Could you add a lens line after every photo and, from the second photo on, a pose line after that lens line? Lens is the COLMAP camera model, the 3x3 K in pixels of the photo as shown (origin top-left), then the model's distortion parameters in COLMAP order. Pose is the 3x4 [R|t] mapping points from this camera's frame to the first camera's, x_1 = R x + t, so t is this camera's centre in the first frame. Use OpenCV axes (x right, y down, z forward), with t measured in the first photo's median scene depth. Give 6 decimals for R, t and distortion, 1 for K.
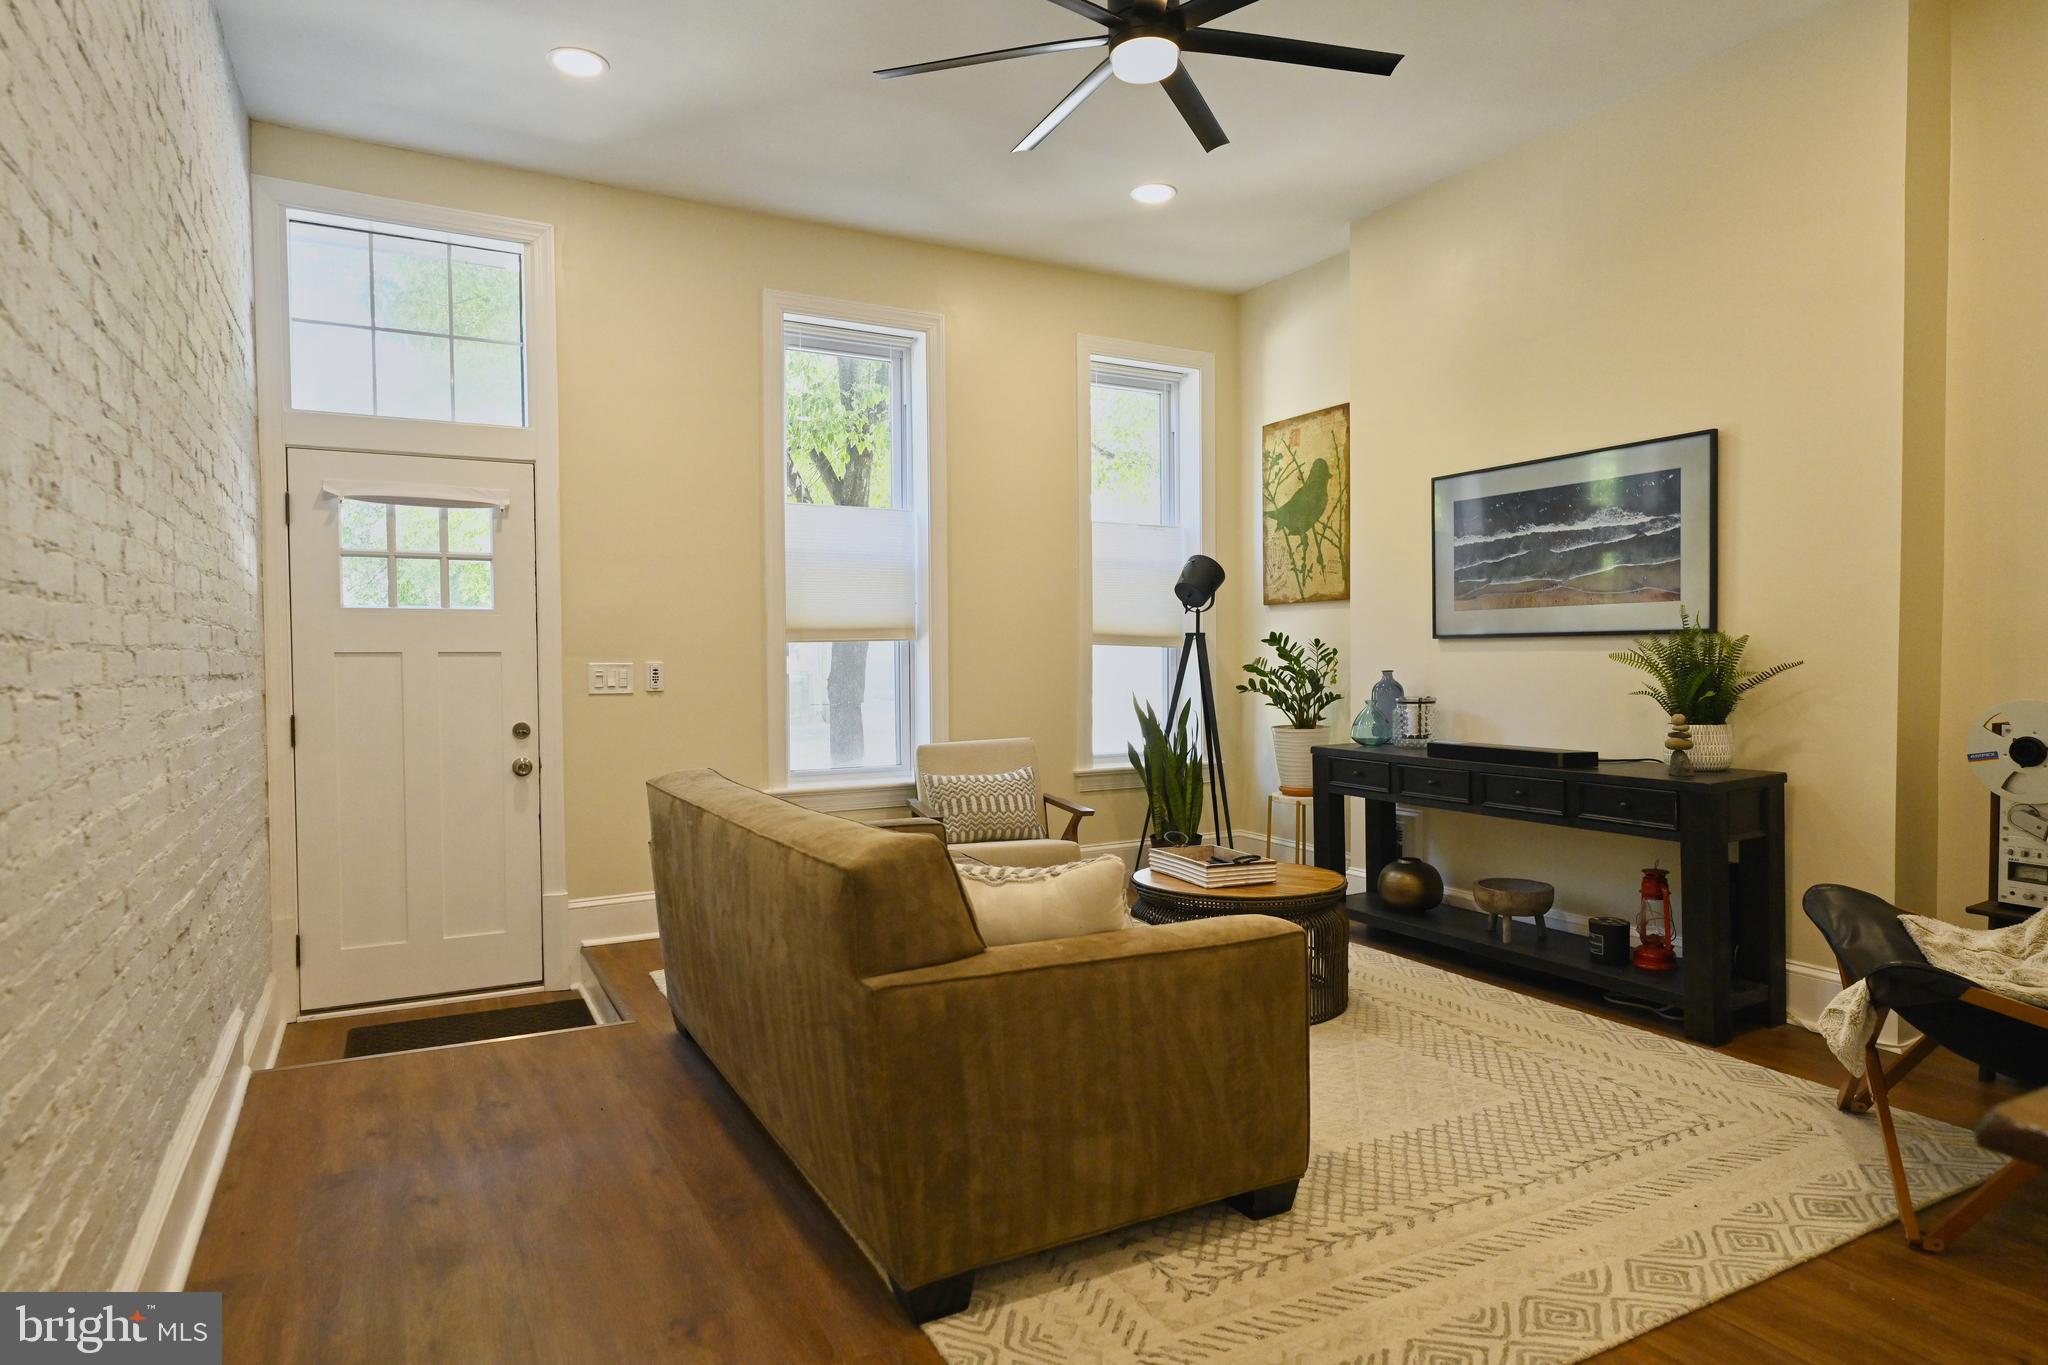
lens RADIAL K [[1142.2, 0, 1020.4], [0, 1142.2, 688.8], [0, 0, 1]] dist [-0.004502, 0.002299]
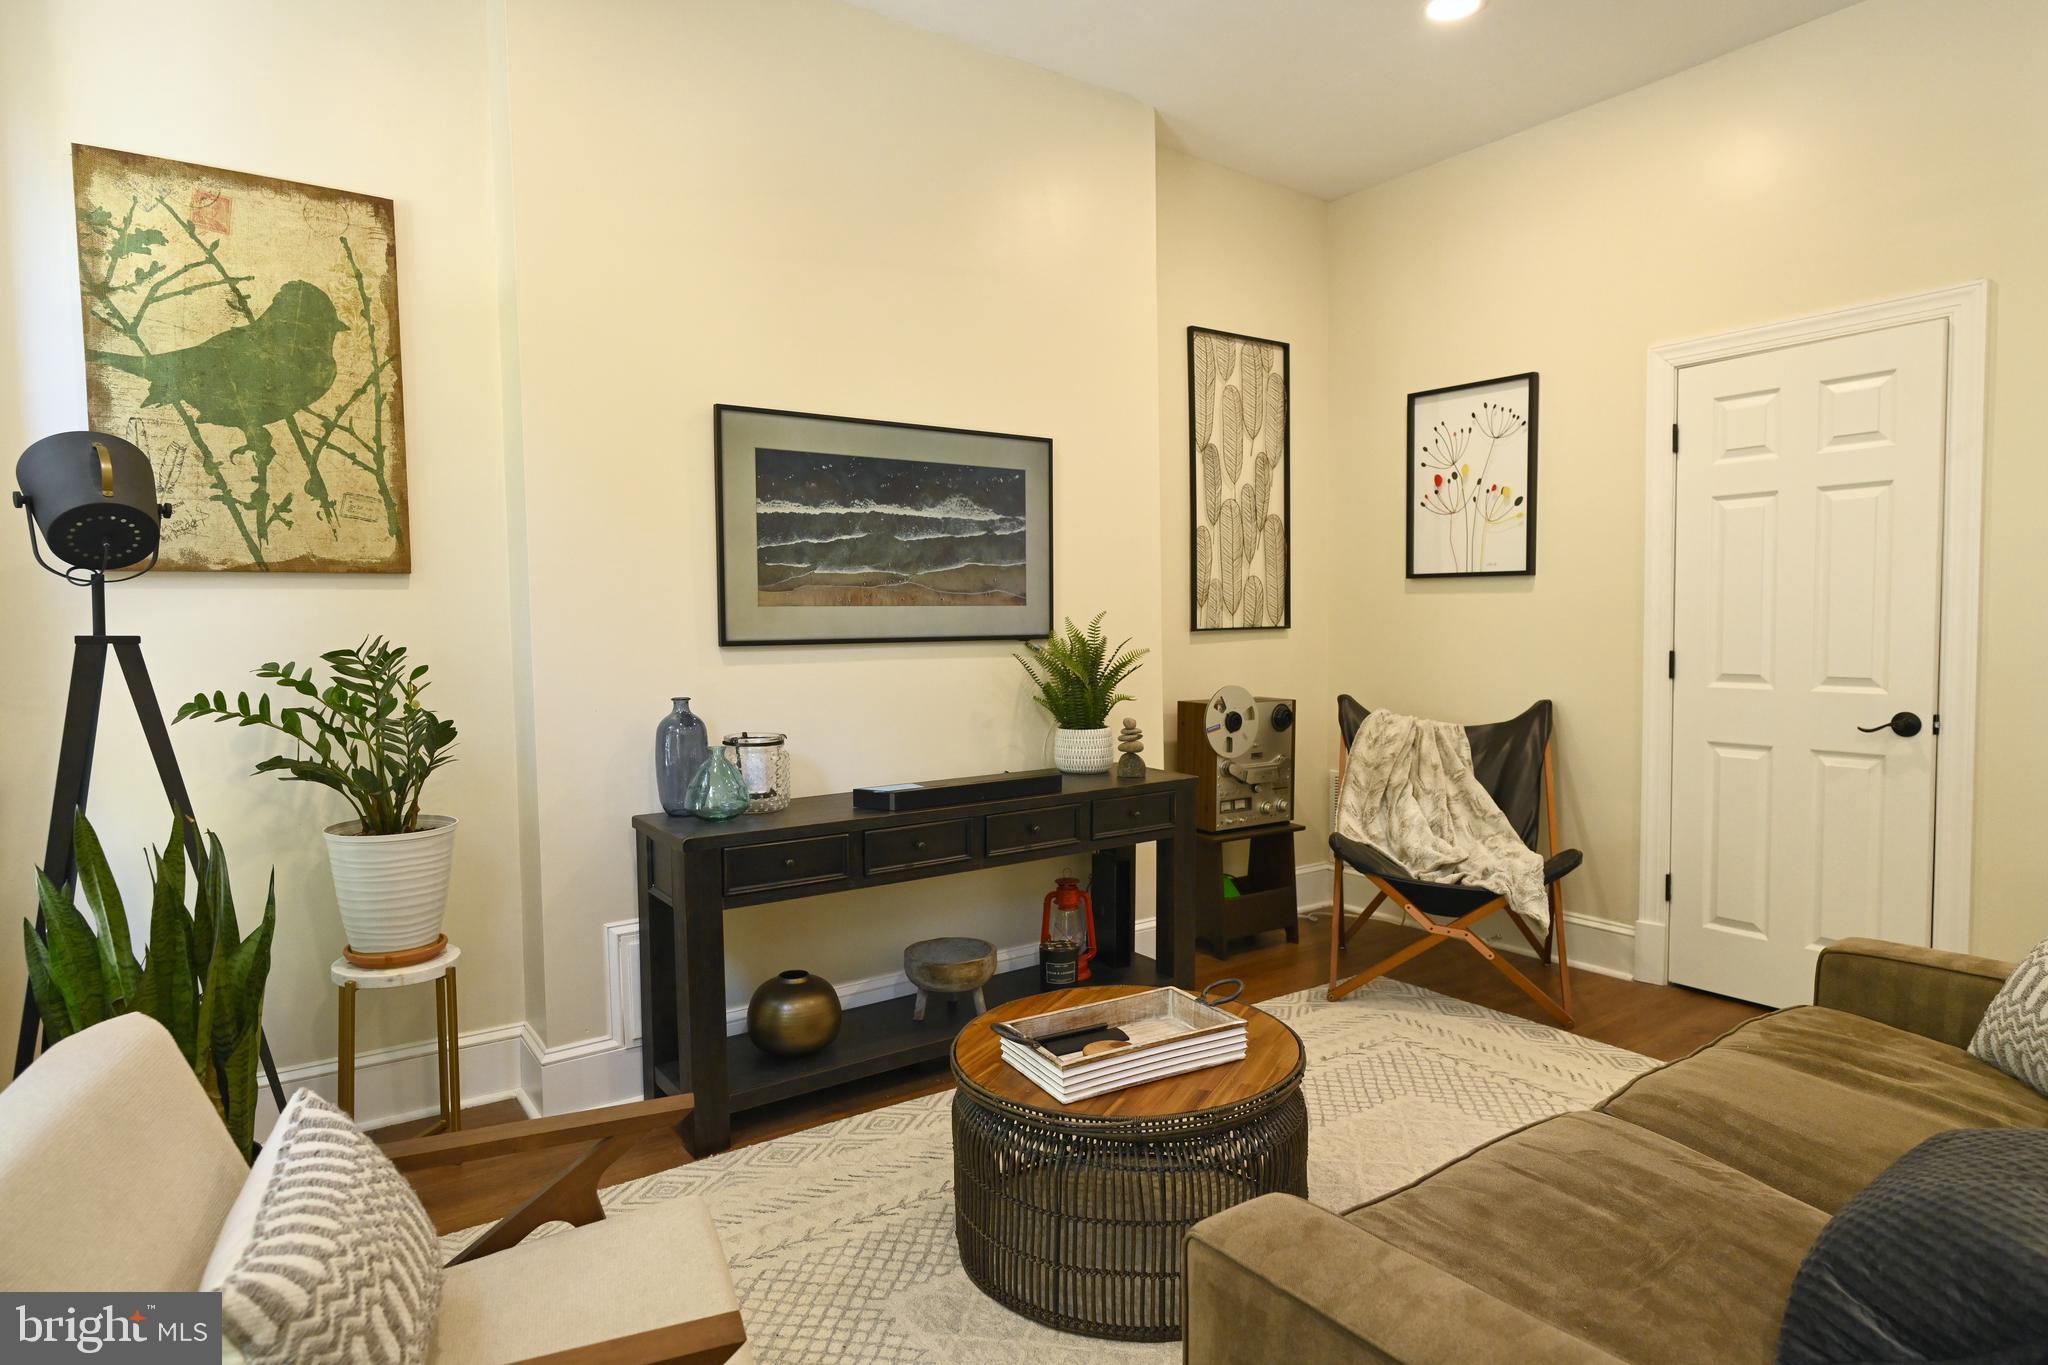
lens RADIAL K [[1142.2, 0, 1020.4], [0, 1142.2, 688.8], [0, 0, 1]] dist [-0.004502, 0.002299]
pose [[-0.115393, -0.049210, 0.992100, -0.325129], [0.041796, 0.997647, 0.054347, -0.048376], [-0.992440, 0.047737, -0.113065, 0.908612]]
